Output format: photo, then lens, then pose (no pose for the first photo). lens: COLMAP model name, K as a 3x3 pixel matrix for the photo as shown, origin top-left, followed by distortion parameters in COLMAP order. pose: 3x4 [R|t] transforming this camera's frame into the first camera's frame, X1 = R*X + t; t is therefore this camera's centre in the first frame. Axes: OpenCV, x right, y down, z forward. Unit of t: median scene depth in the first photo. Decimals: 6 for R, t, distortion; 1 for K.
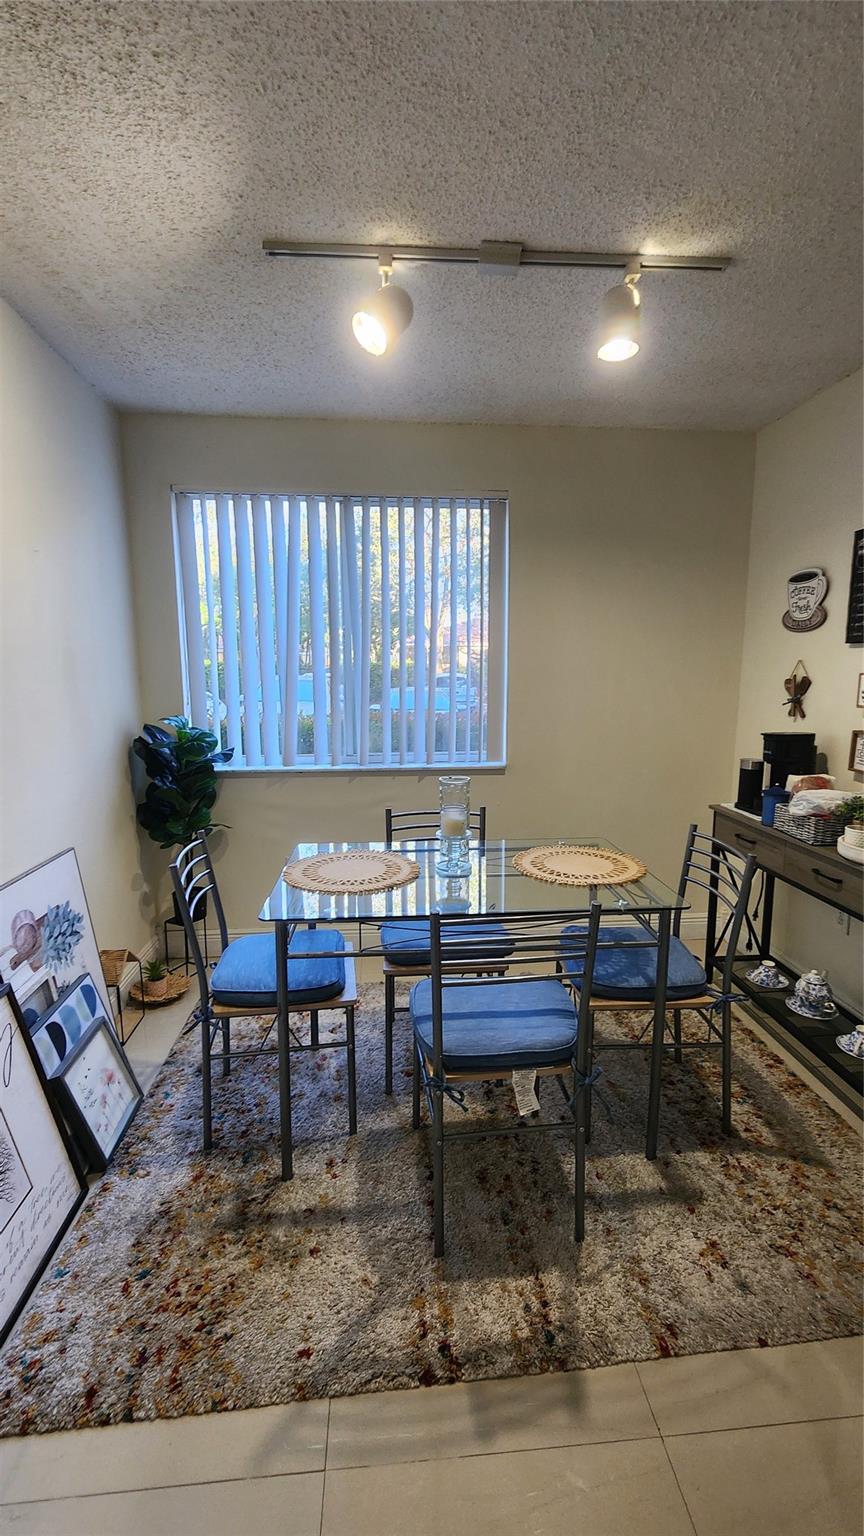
lens RADIAL K [[634.3, 0, 428.2], [0, 634.3, 771.0], [0, 0, 1]] dist [-0.001003, -0.000108]
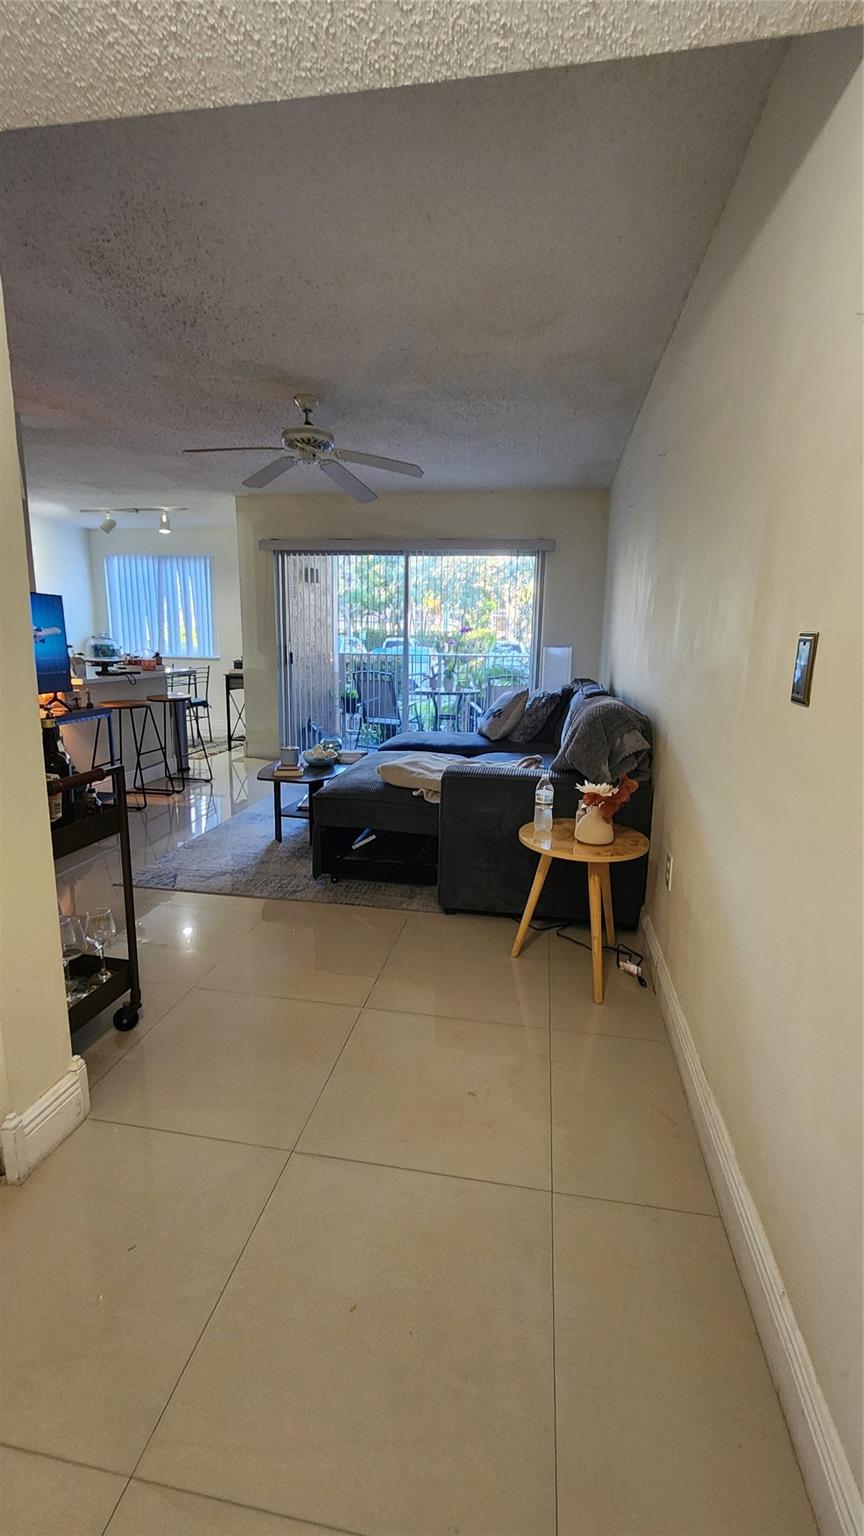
lens RADIAL K [[634.5, 0, 433.9], [0, 634.5, 766.9], [0, 0, 1]] dist [0.000267, 0.000327]
pose [[0.969557, 0.075181, -0.233040, 3.104923], [-0.067937, 0.996928, 0.038967, 0.536008], [0.235254, -0.021949, 0.971686, -2.586469]]
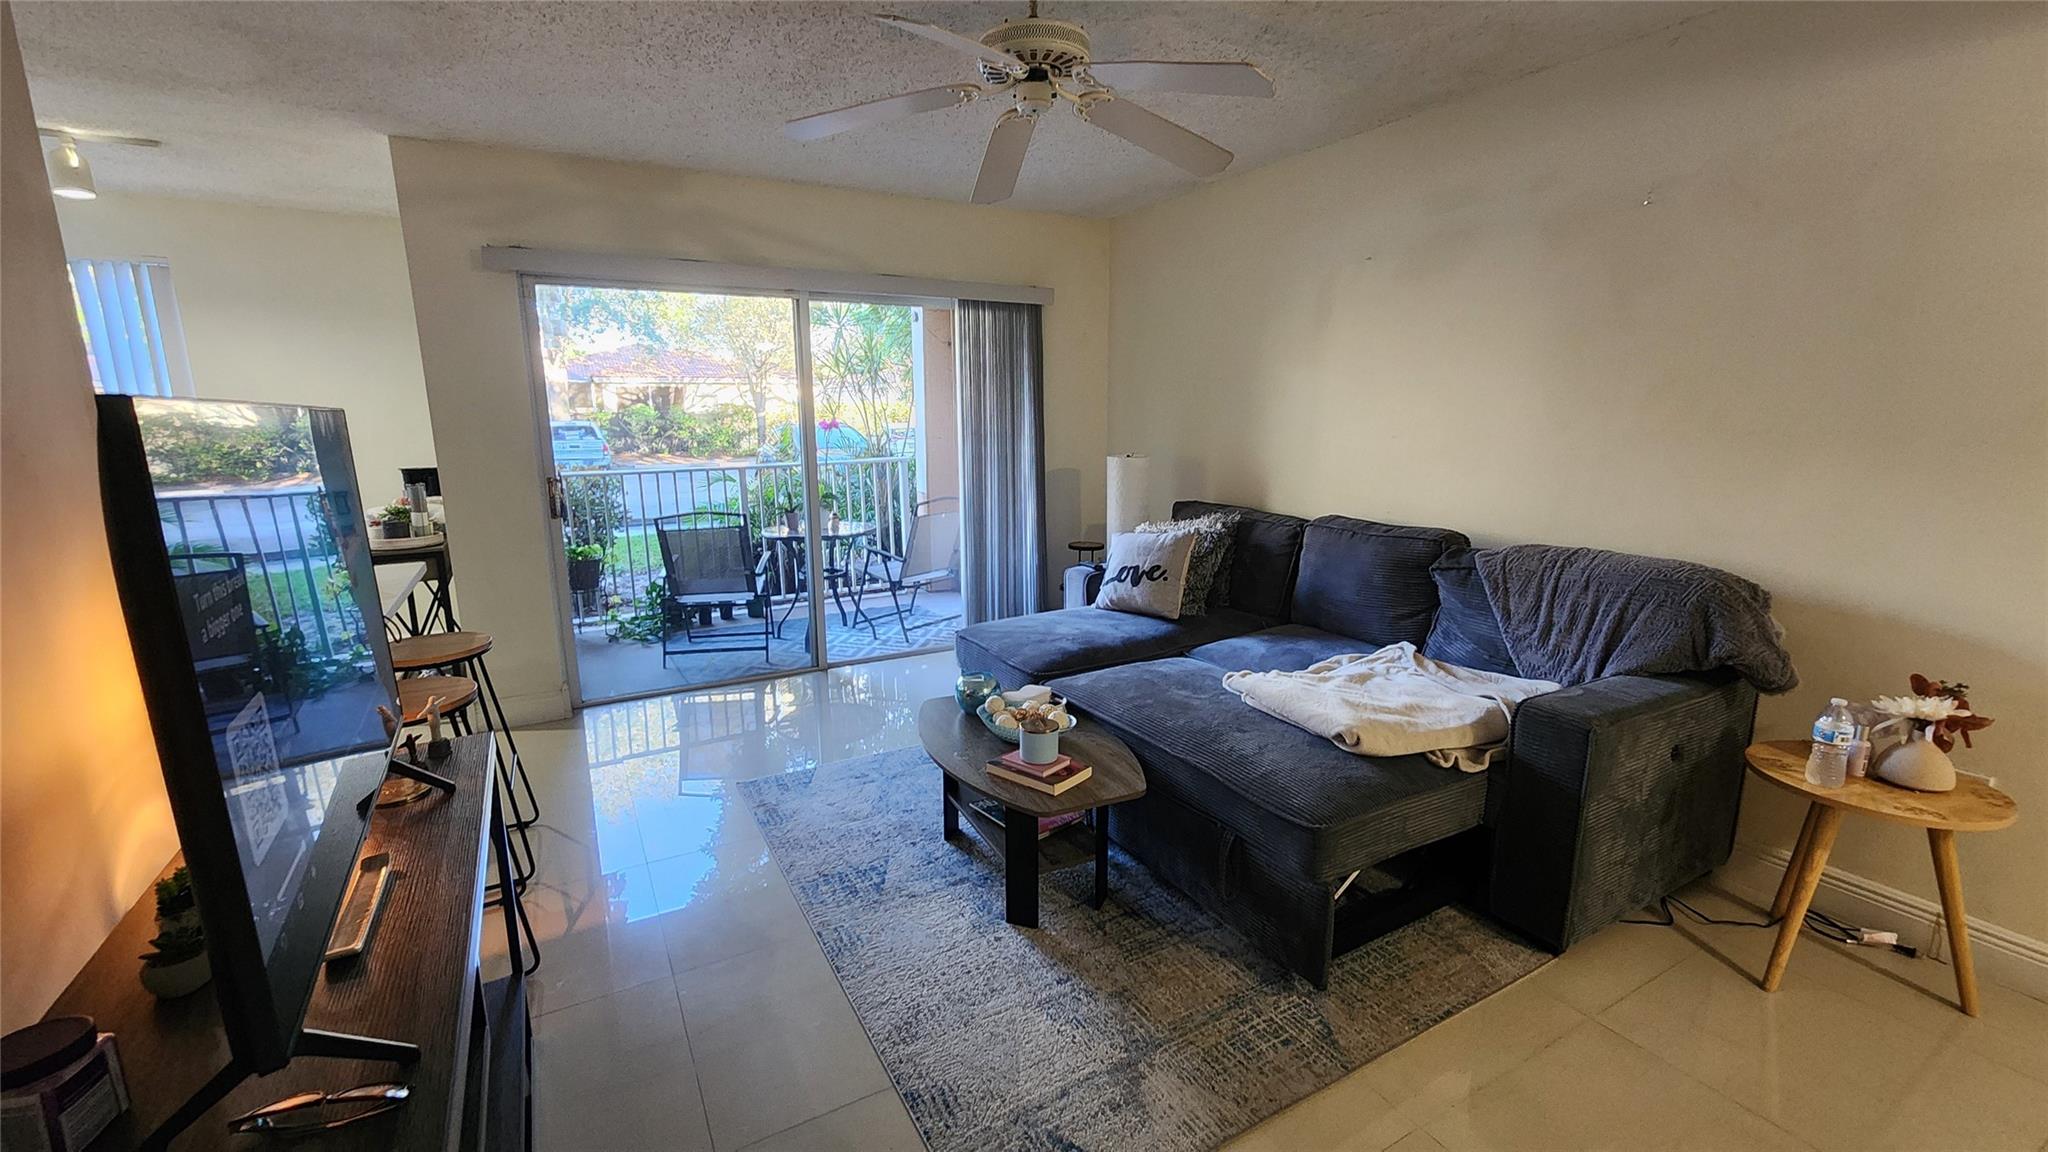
lens RADIAL K [[844.4, 0, 1018.8], [0, 844.4, 571.4], [0, 0, 1]] dist [0.000763, 0.000510]
pose [[0.906901, -0.078471, 0.413973, 1.428418], [0.070485, 0.996914, 0.034558, 0.279568], [-0.415407, -0.002162, 0.909633, -1.734830]]
